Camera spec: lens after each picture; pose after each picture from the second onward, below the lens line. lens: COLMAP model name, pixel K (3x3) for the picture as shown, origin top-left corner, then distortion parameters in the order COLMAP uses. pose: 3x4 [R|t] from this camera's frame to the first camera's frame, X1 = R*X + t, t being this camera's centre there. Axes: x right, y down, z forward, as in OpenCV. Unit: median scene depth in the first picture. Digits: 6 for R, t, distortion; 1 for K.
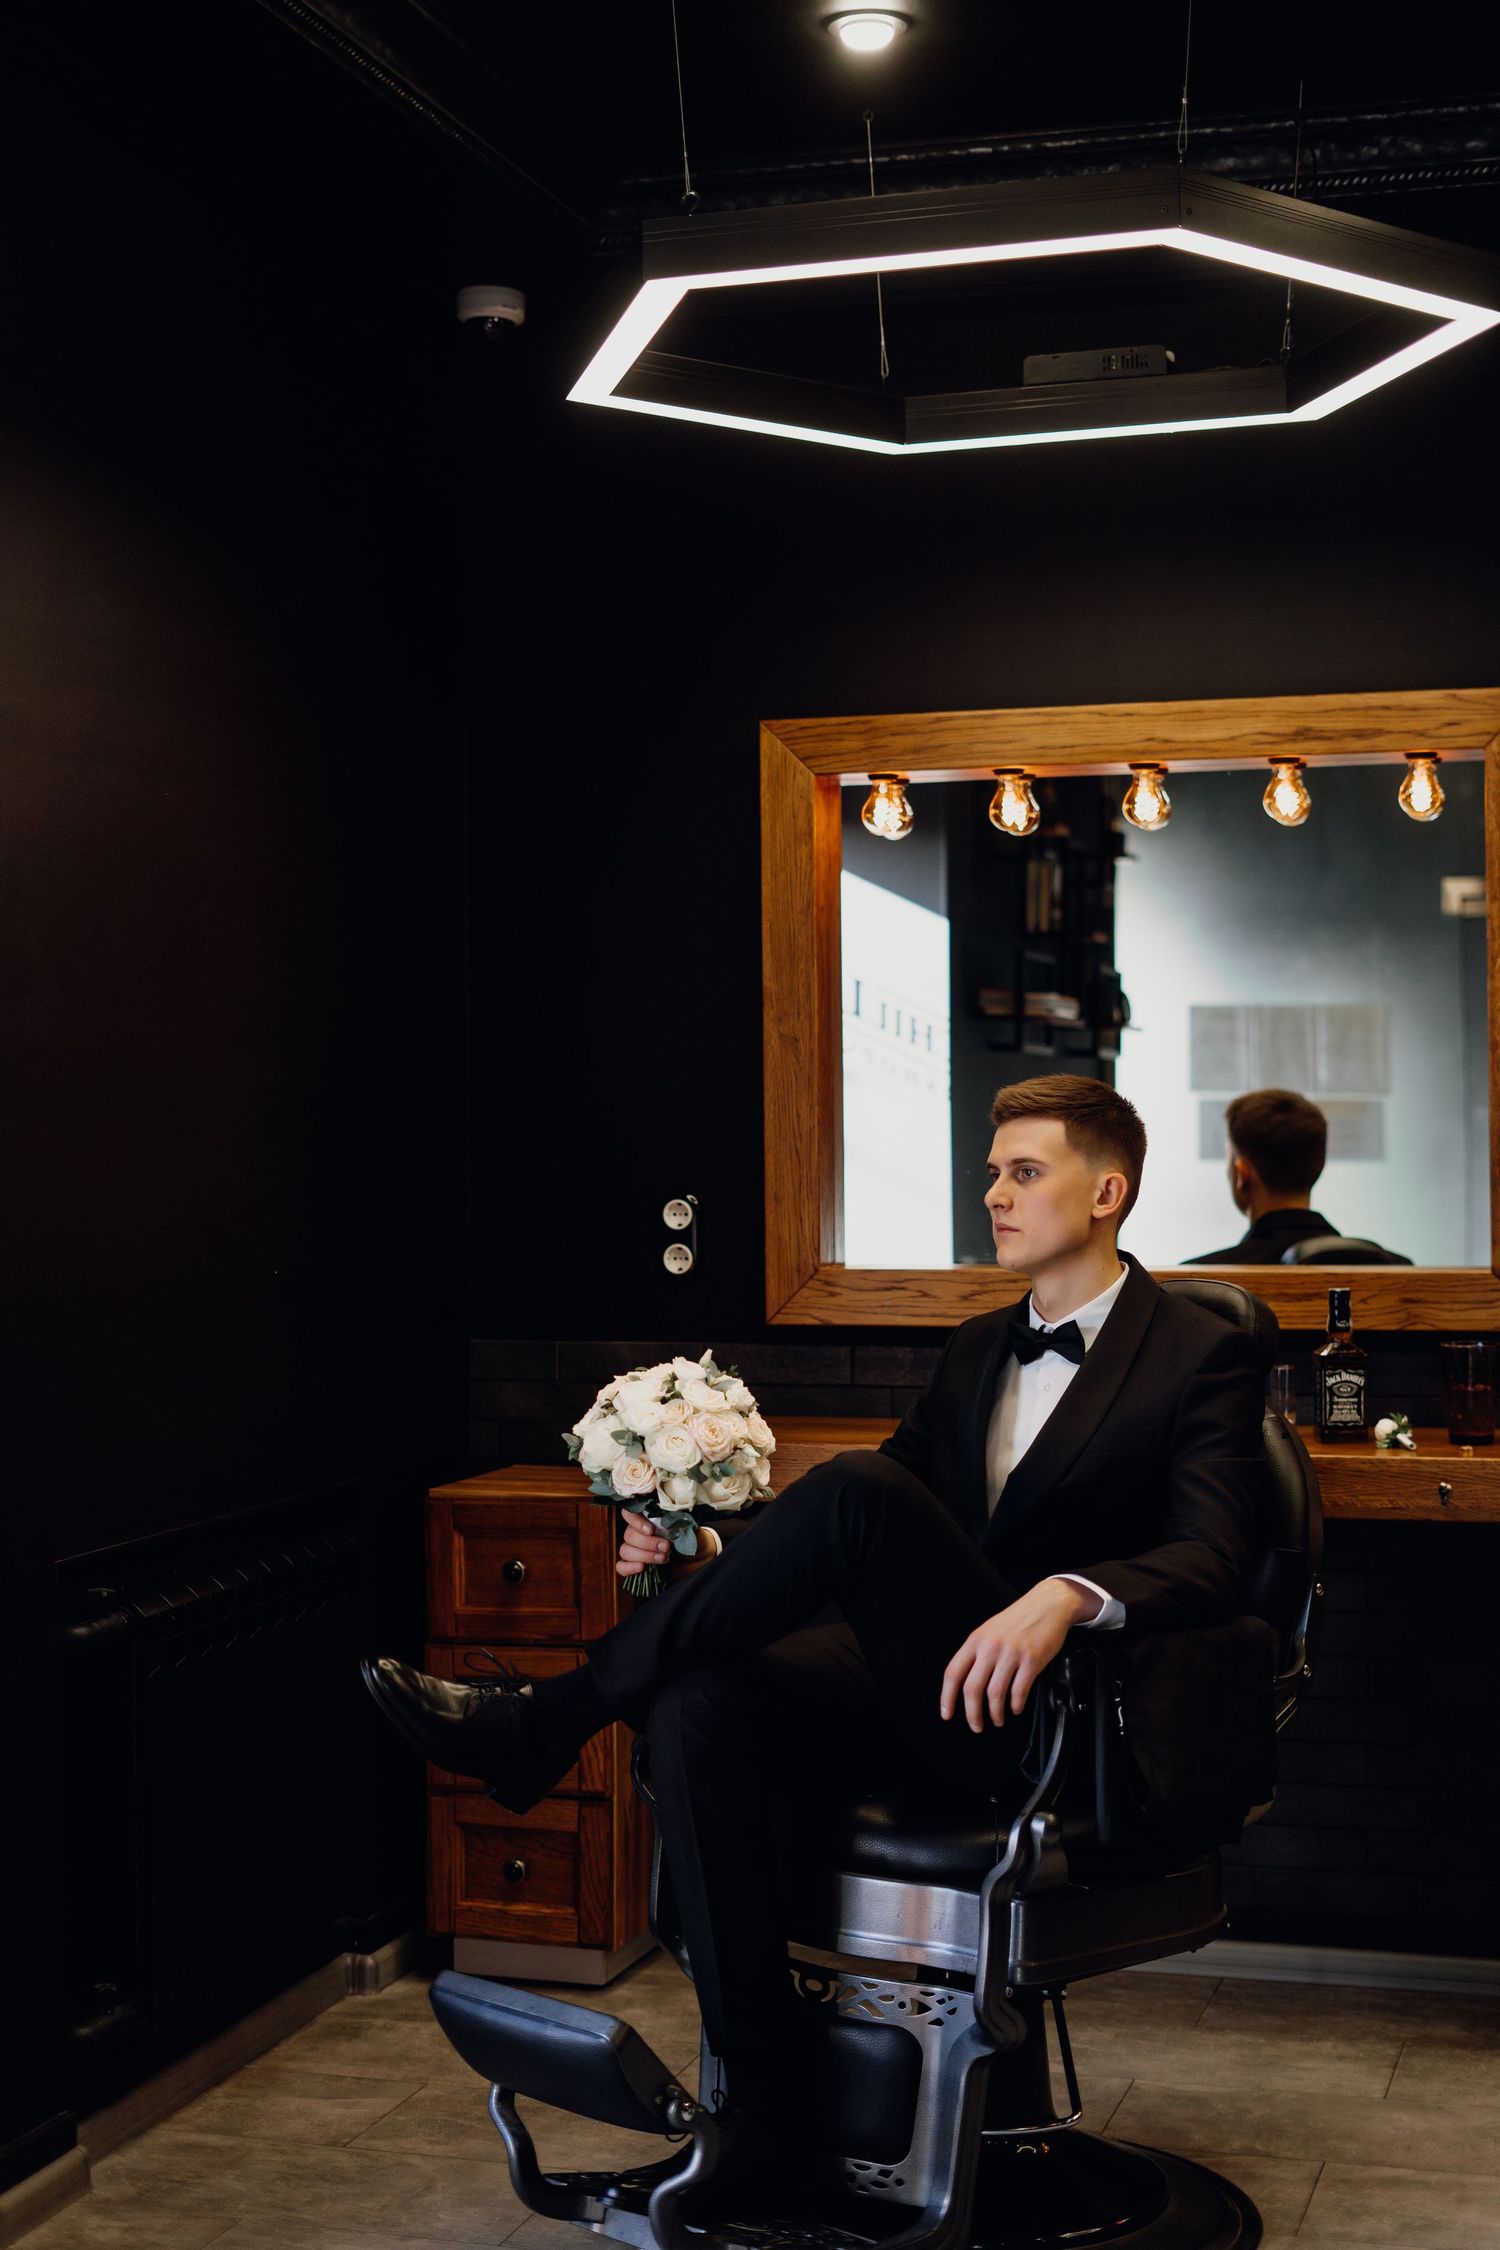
lens RADIAL K [[3314.8, 0, 750.0], [0, 3314.8, 1125.0], [0, 0, 1]] dist [-0.022330, 0.069767]
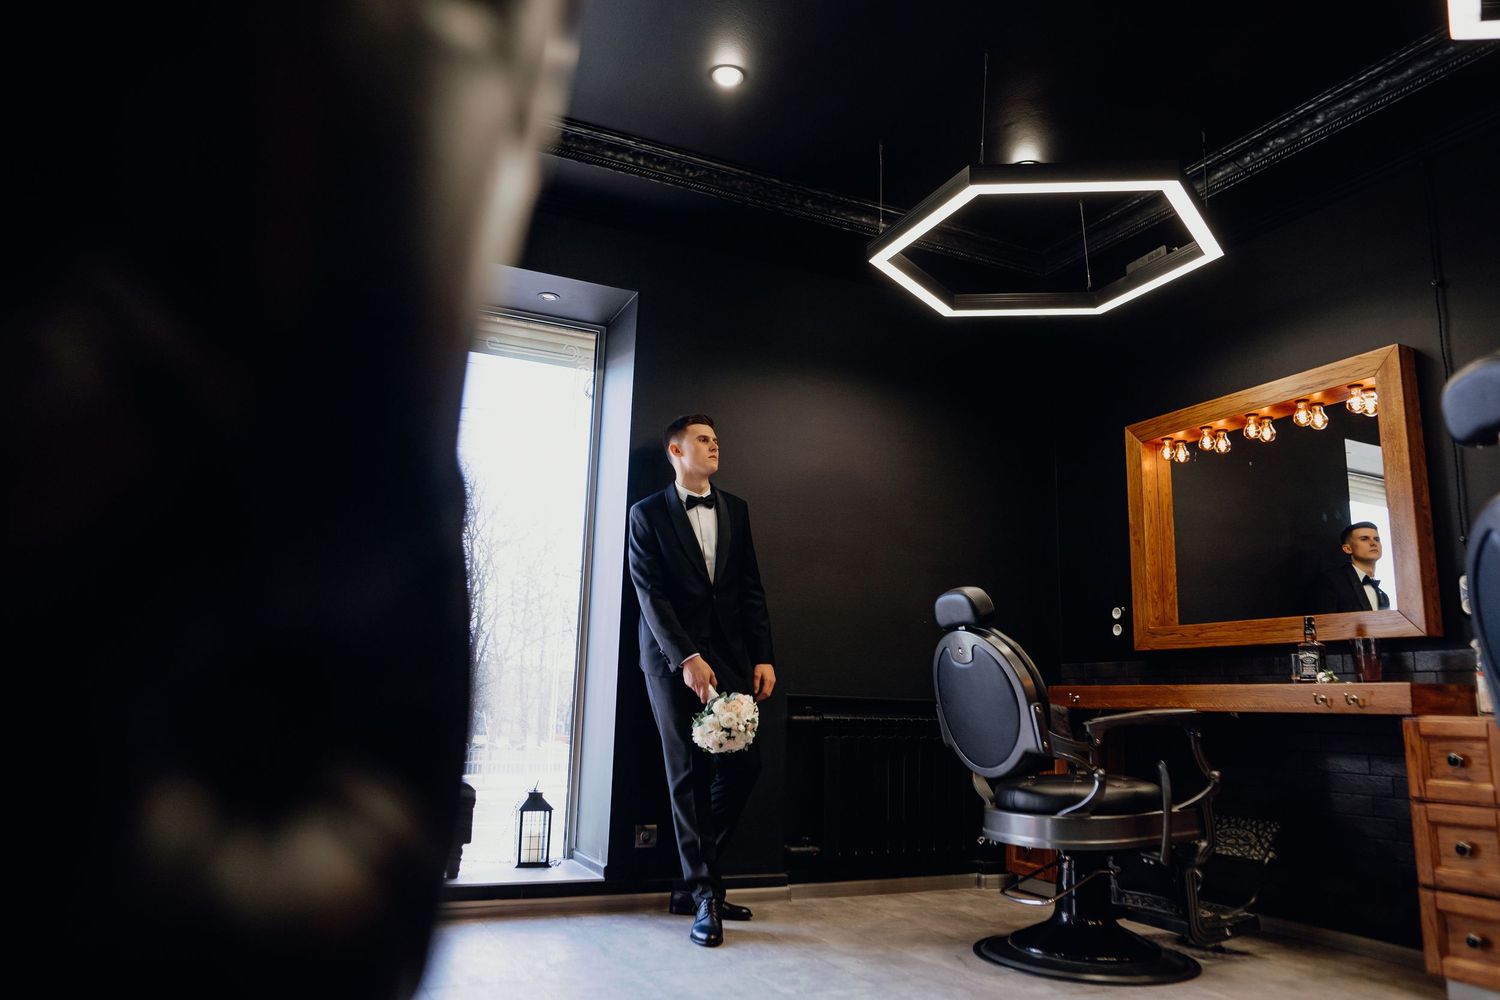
lens RADIAL K [[1056.4, 0, 750.0], [0, 1056.4, 500.0], [0, 0, 1]] dist [-0.046517, 0.042398]
pose [[0.666729, -0.117040, -0.736053, 0.443202], [-0.039167, 0.980726, -0.191424, 0.118761], [0.744270, 0.156456, 0.649295, 0.232735]]
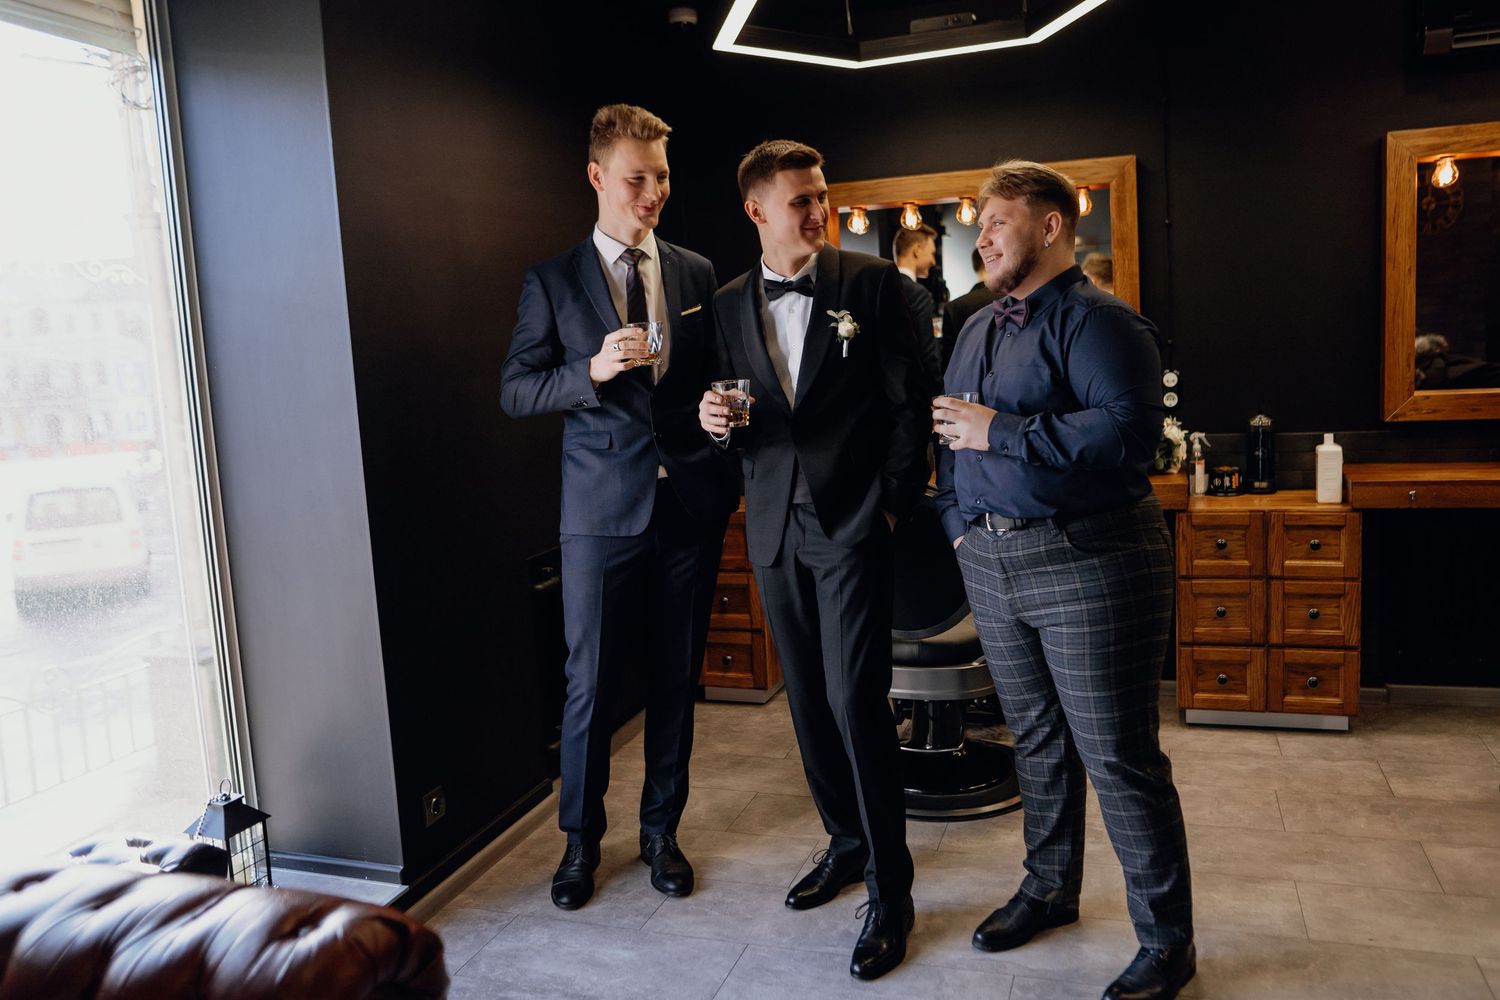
lens RADIAL K [[1159.1, 0, 780.8], [0, 1159.1, 471.7], [0, 0, 1]] dist [-0.052186, 0.050880]
pose [[0.998594, -0.045706, -0.026852, -0.000648], [0.048509, 0.992158, 0.115193, -0.015070], [0.021376, -0.116334, 0.992980, 0.149499]]
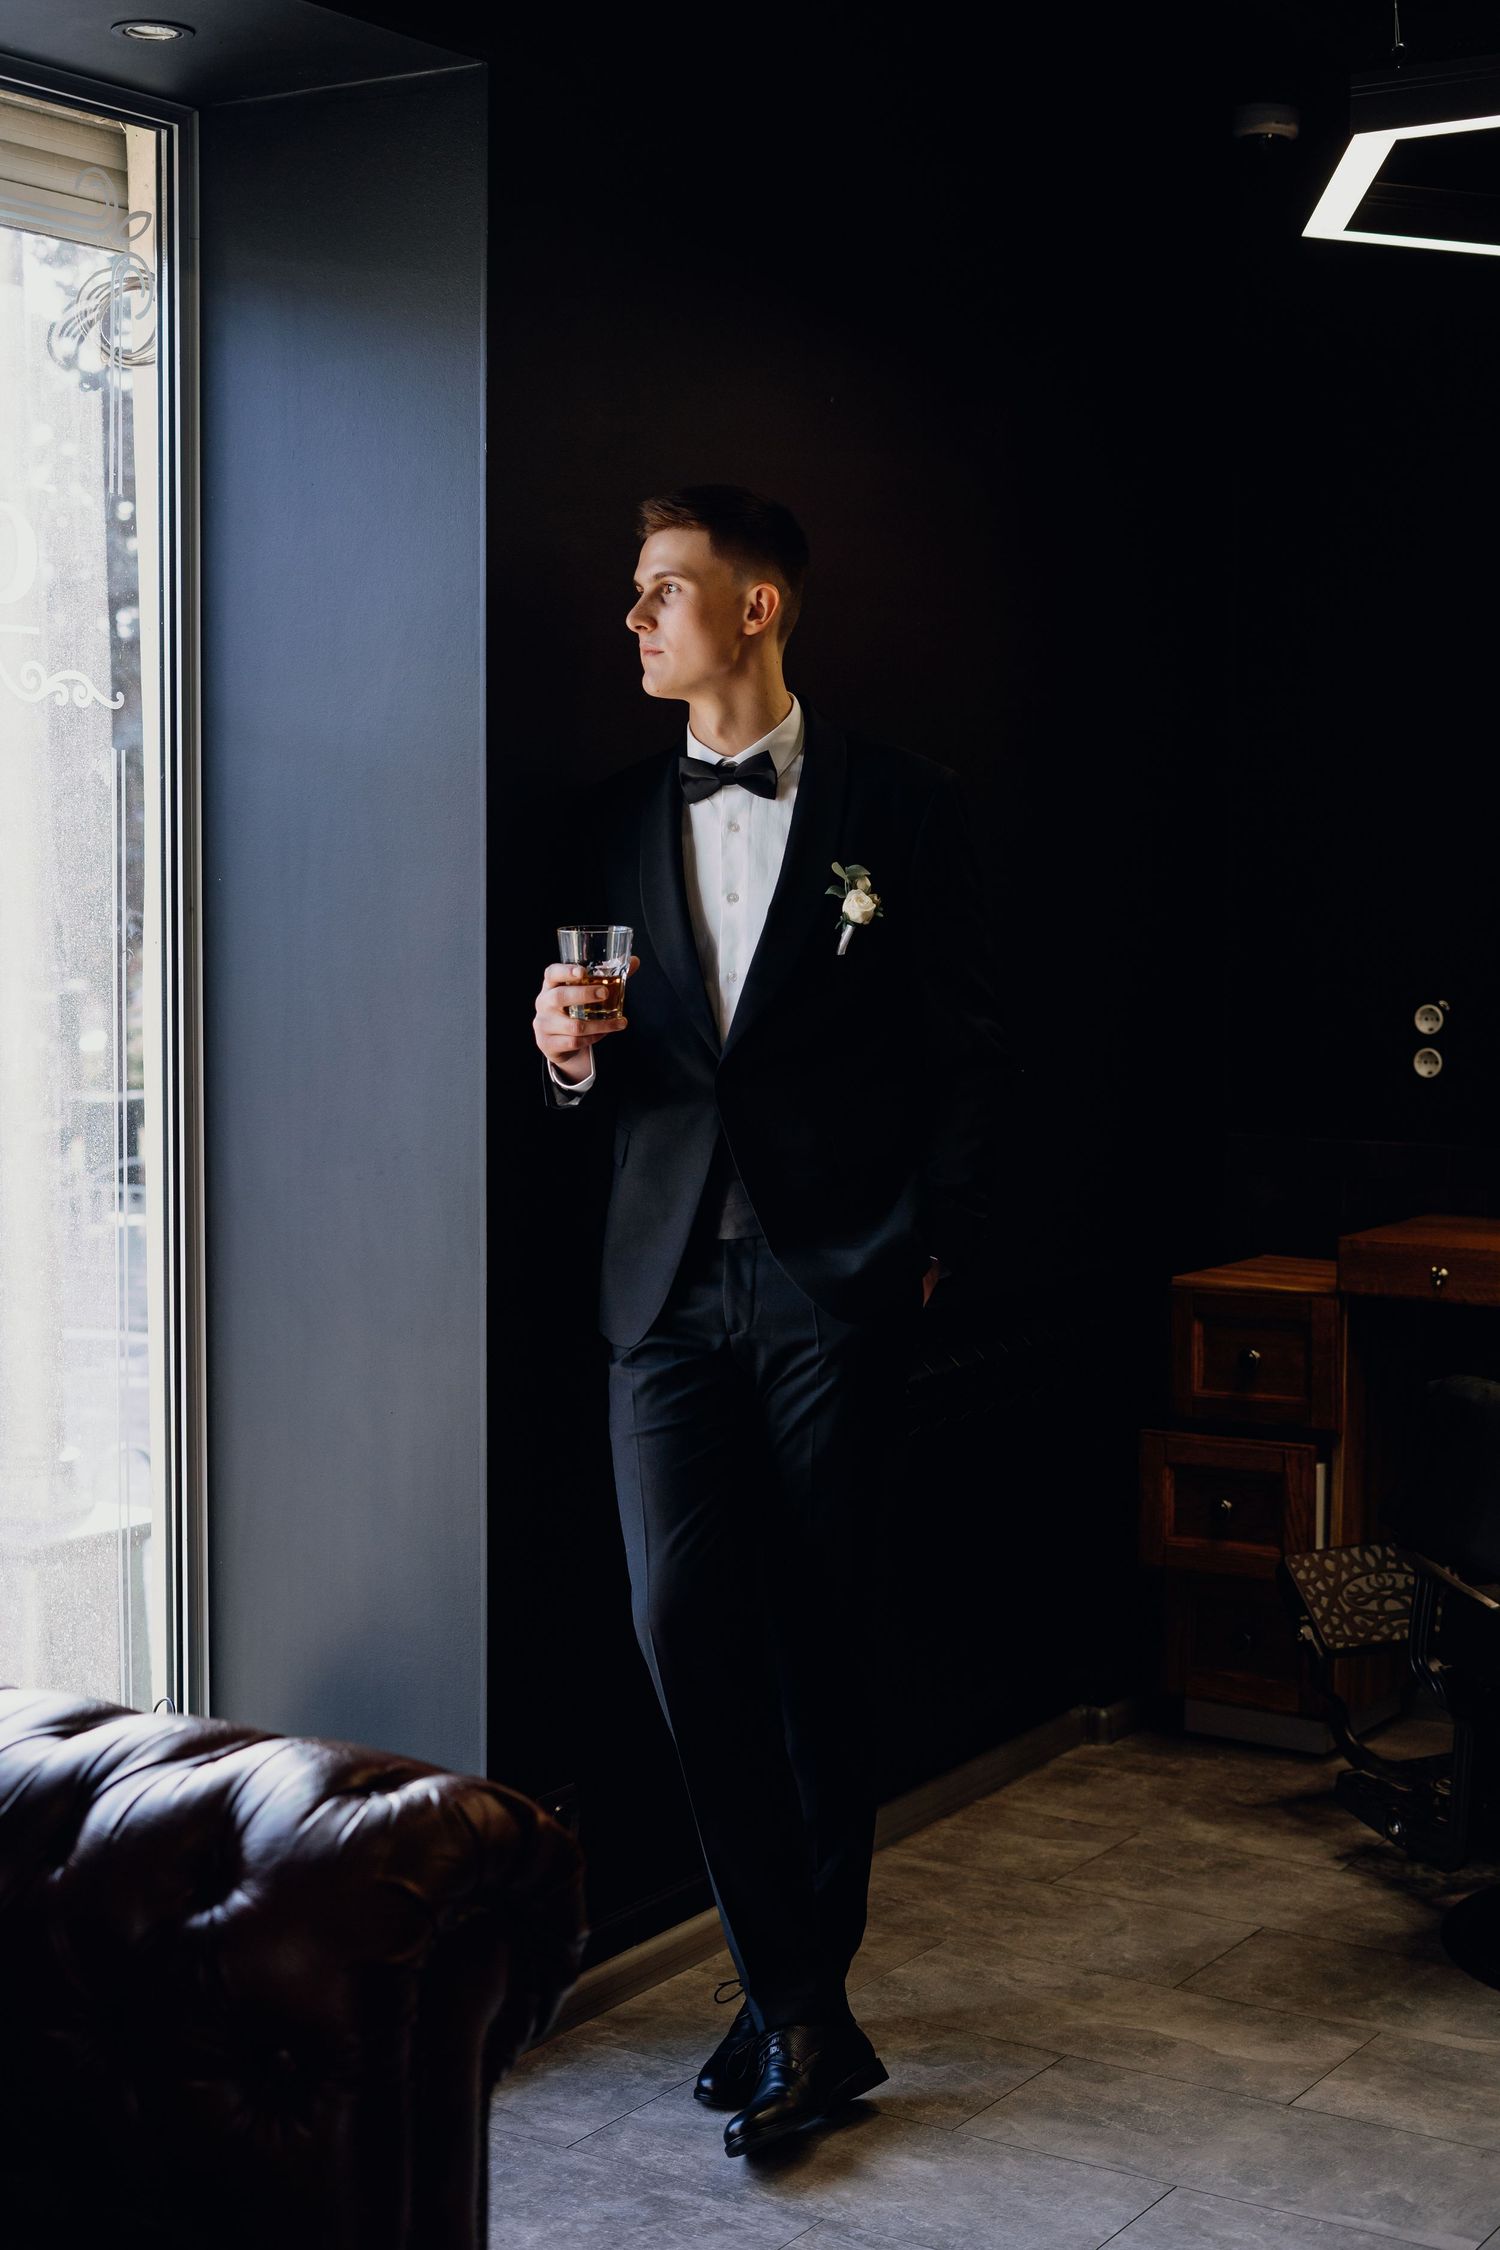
lens RADIAL K [[3314.8, 0, 750.0], [0, 3314.8, 1125.0], [0, 0, 1]] dist [-0.022330, 0.069767]
pose [[0.962686, 0.035653, -0.268262, 0.055590], [-0.014155, 0.996560, 0.081651, -0.022555], [0.270250, -0.074808, 0.959879, -0.042636]]
